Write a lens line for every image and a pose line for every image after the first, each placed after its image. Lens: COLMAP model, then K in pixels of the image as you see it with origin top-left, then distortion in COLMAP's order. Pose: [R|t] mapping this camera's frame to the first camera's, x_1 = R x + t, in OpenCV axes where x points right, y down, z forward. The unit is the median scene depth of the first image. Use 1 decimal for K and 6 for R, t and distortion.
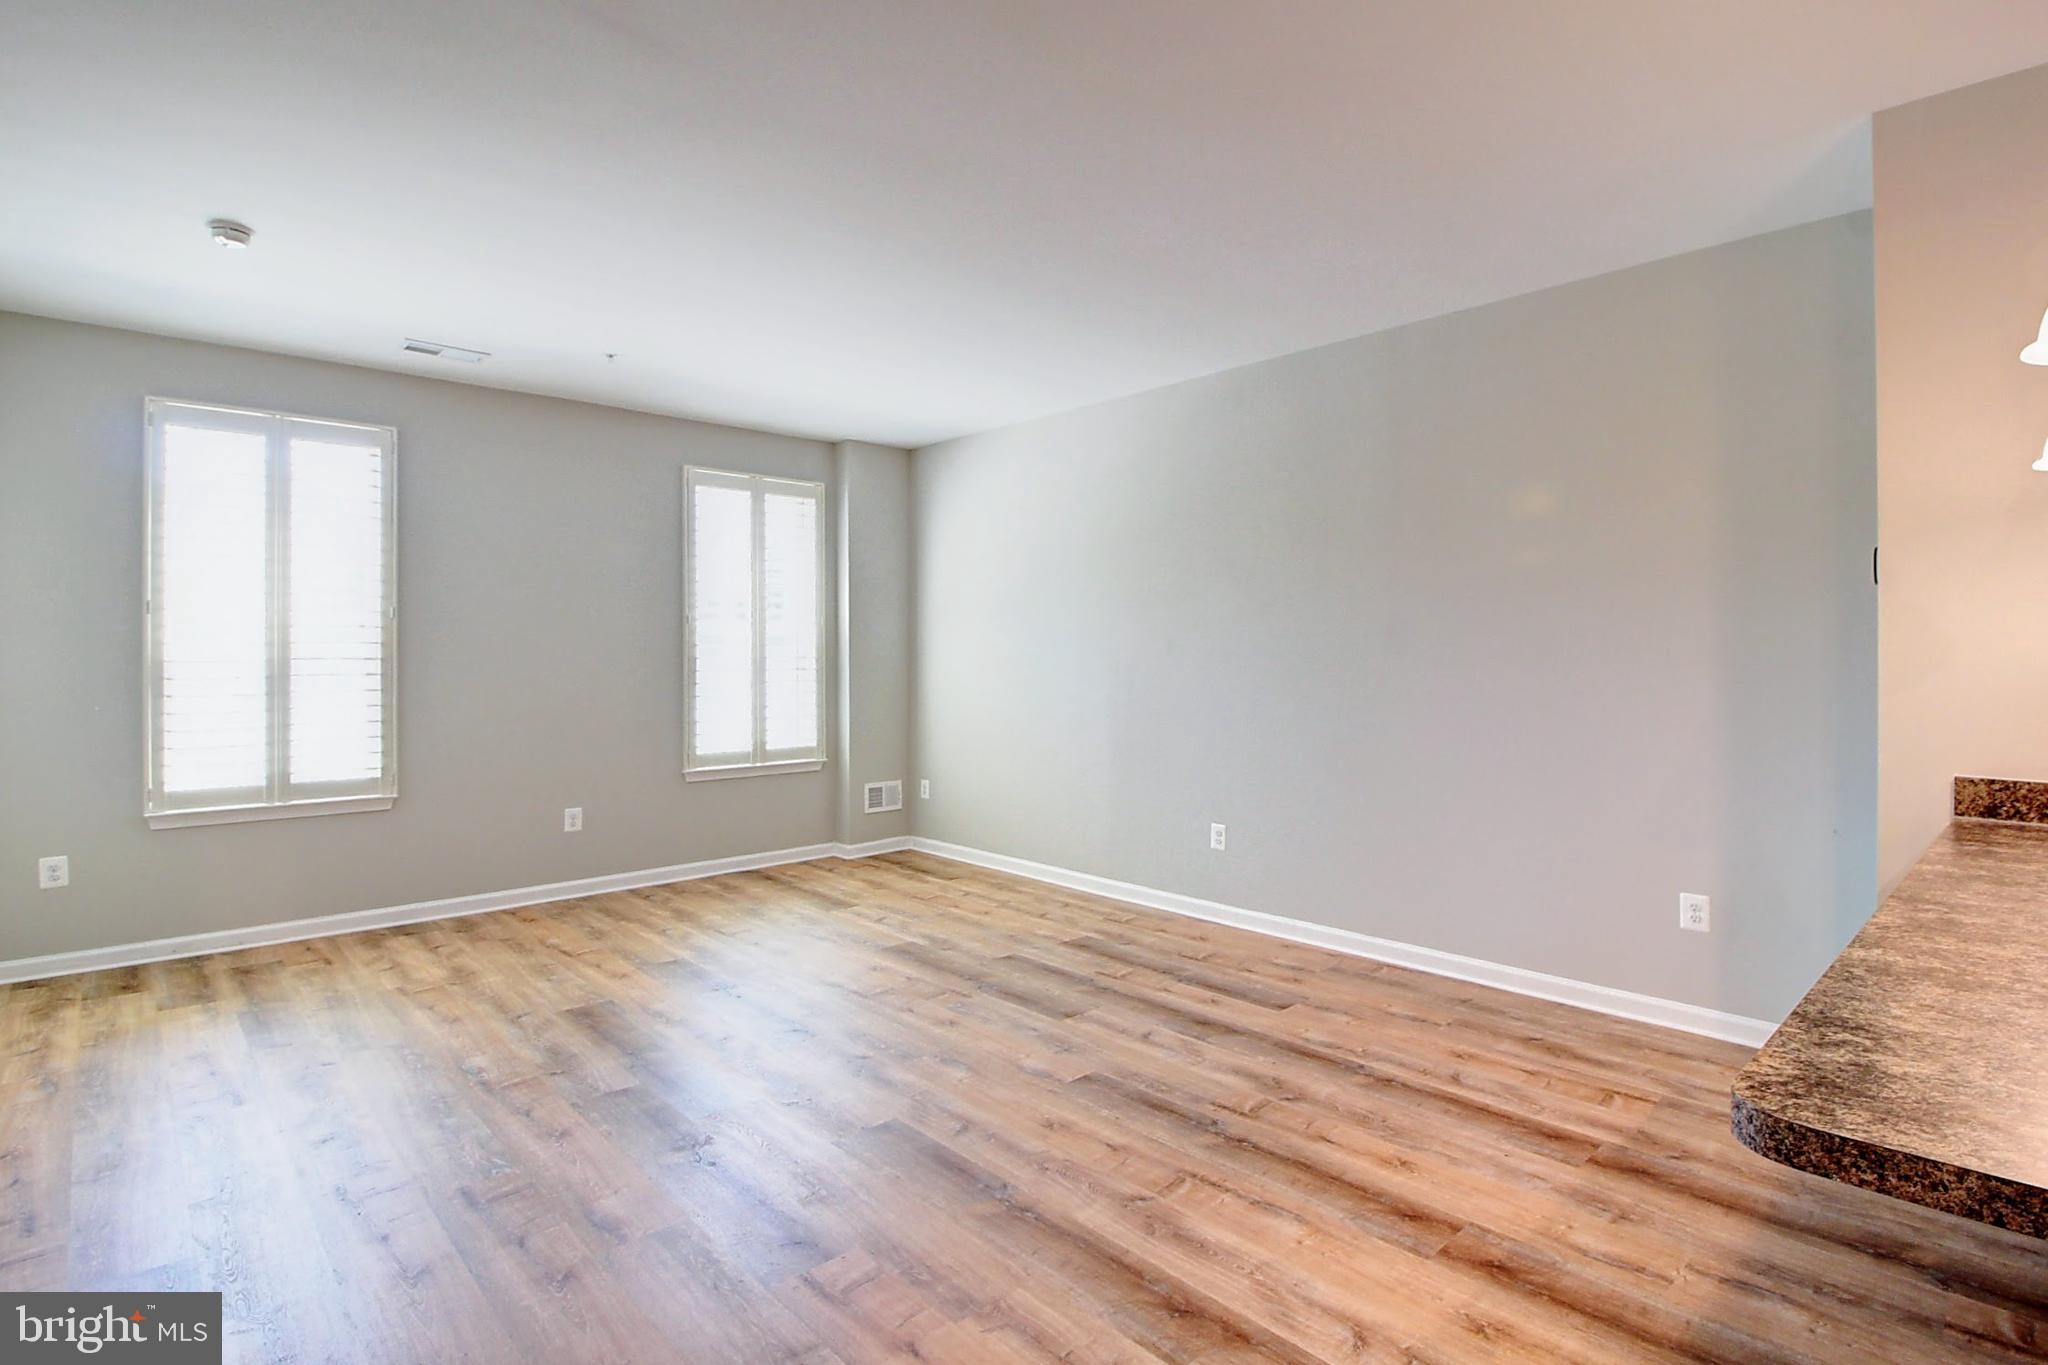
lens RADIAL K [[998.9, 0, 1040.9], [0, 998.9, 654.3], [0, 0, 1]] dist [-0.000193, -0.013411]
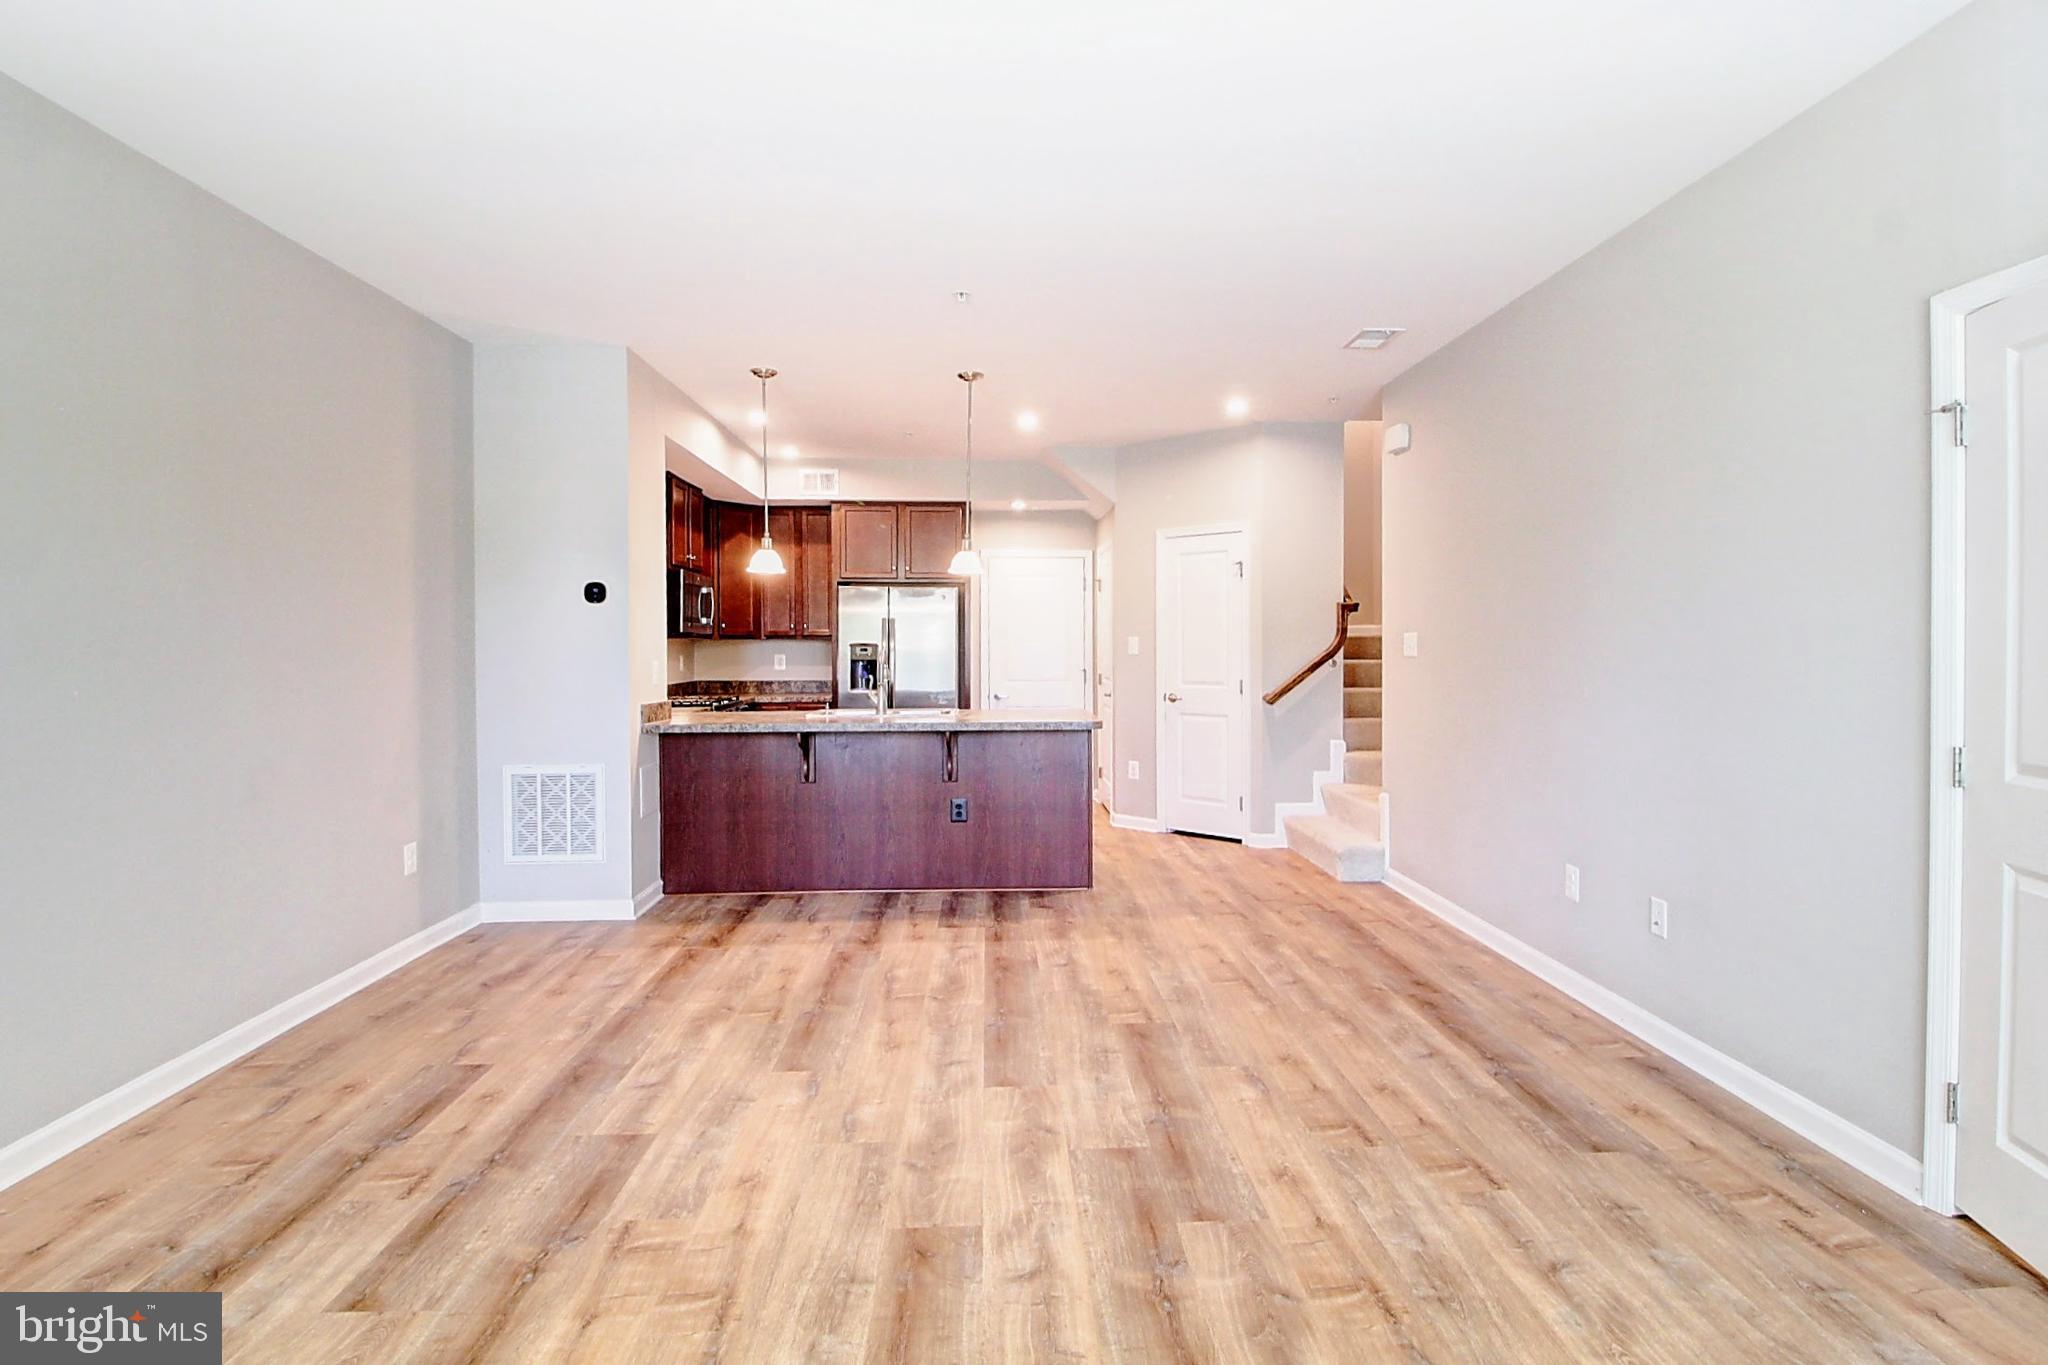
lens RADIAL K [[1026.2, 0, 1037.2], [0, 1026.2, 656.2], [0, 0, 1]] dist [0.002718, -0.016510]
pose [[-0.761755, -0.004858, 0.647847, -0.818408], [0.002354, 0.999945, 0.010267, 0.005636], [-0.647861, 0.009346, -0.761702, 1.657922]]
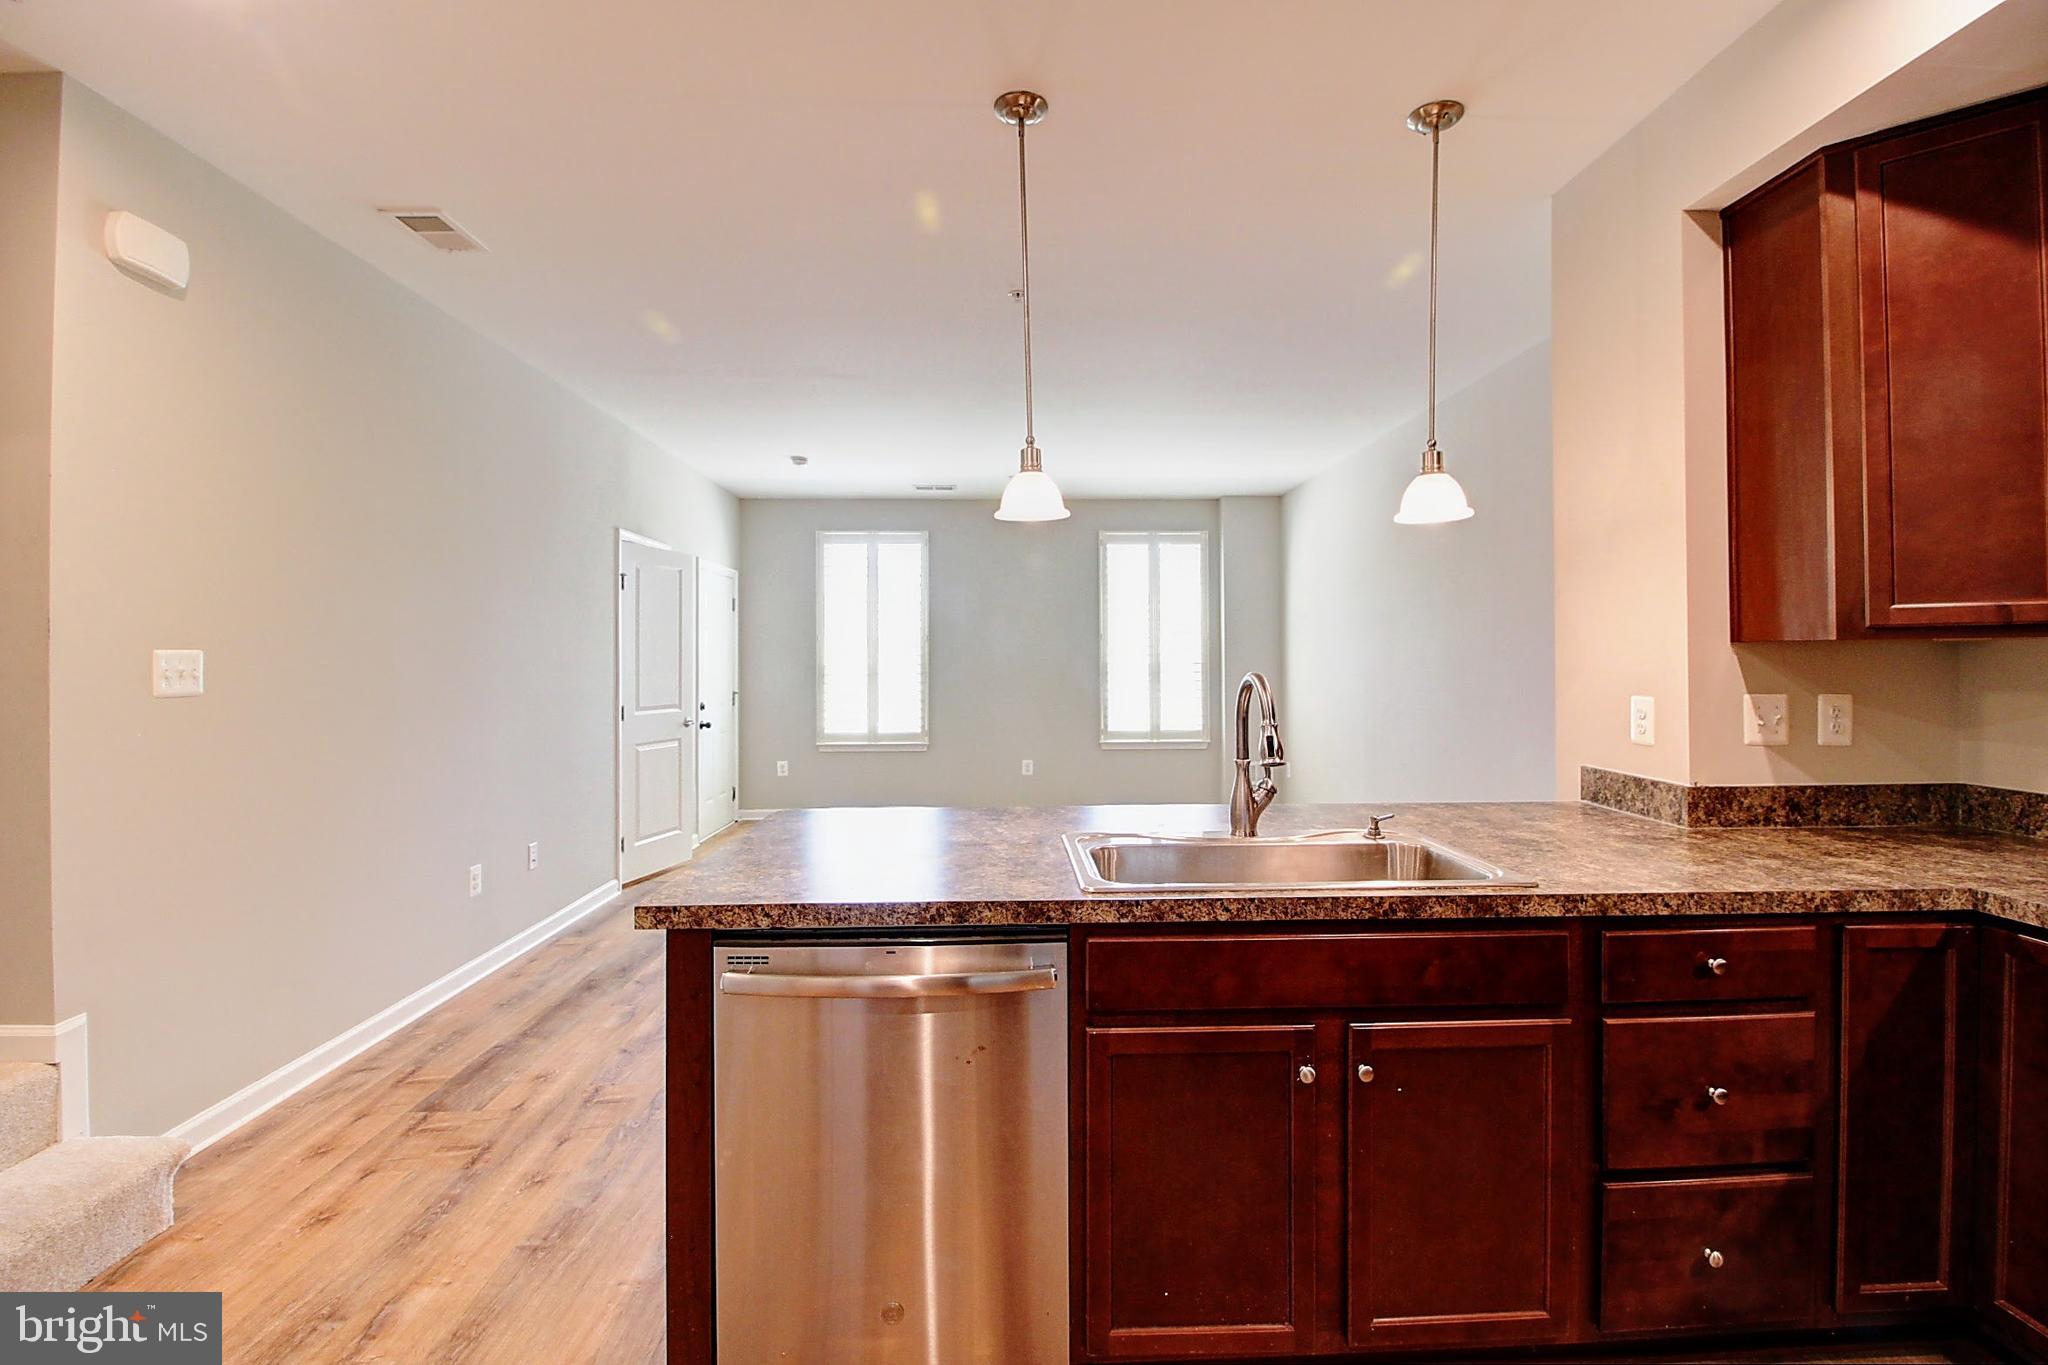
lens RADIAL K [[954.3, 0, 1034.1], [0, 954.3, 654.9], [0, 0, 1]] dist [-0.000637, -0.013219]
pose [[0.751562, -0.008168, -0.659612, 0.941746], [0.004909, 0.999965, -0.006789, 0.000117], [0.659644, 0.001864, 0.751576, -0.201928]]
